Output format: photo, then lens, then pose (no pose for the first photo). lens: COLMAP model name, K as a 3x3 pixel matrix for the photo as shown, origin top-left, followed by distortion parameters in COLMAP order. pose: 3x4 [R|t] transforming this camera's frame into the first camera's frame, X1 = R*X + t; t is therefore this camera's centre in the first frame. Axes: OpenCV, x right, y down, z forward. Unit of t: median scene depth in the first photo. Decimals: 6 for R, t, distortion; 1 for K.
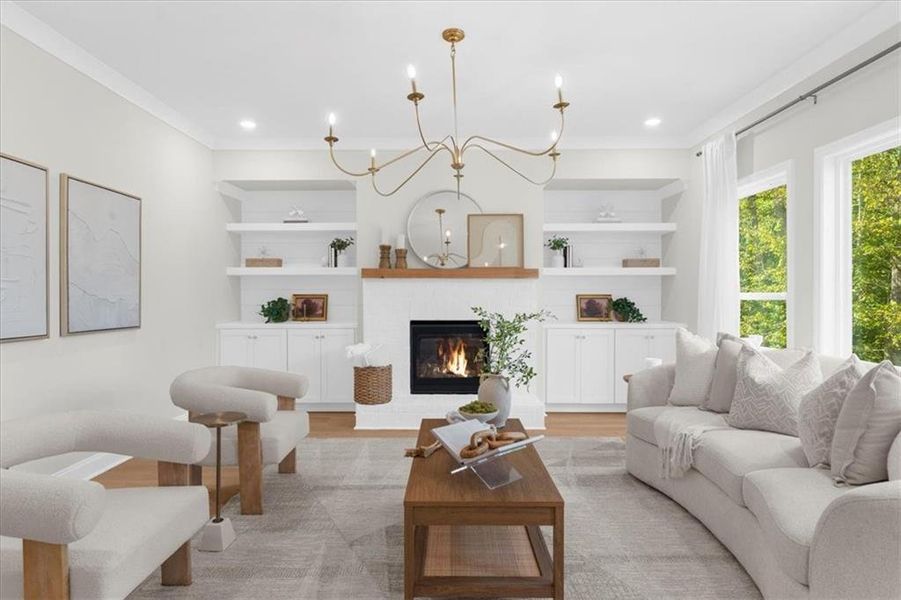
lens RADIAL K [[498.7, 0, 454.5], [0, 498.7, 294.3], [0, 0, 1]] dist [-0.002125, 0.000747]
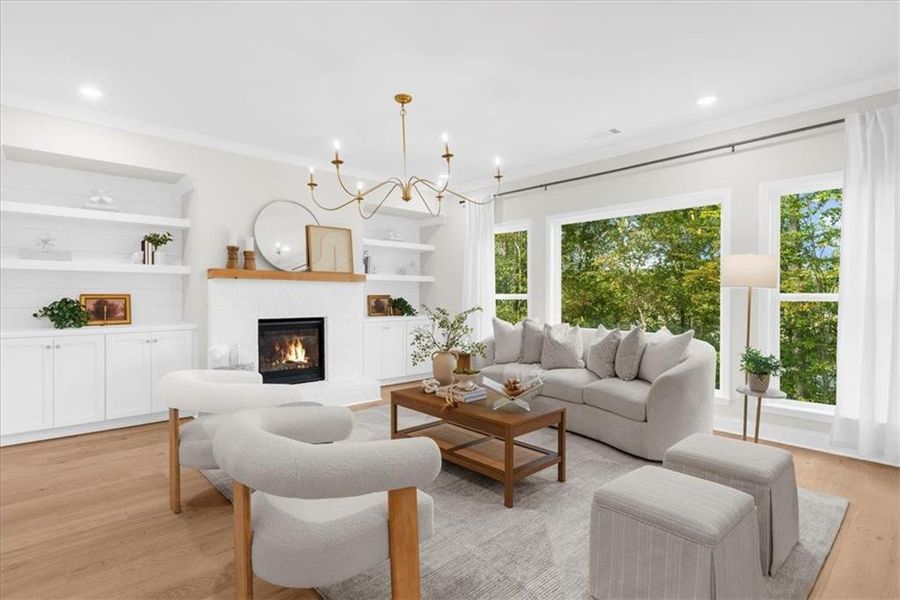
lens RADIAL K [[451.0, 0, 450.0], [0, 451.0, 300.0], [0, 0, 1]] dist [-0.003112, -0.000406]
pose [[0.732489, -0.003999, 0.680767, -0.437455], [-0.003495, 0.999947, 0.009635, 0.001078], [-0.680770, -0.009437, 0.732437, 0.021681]]
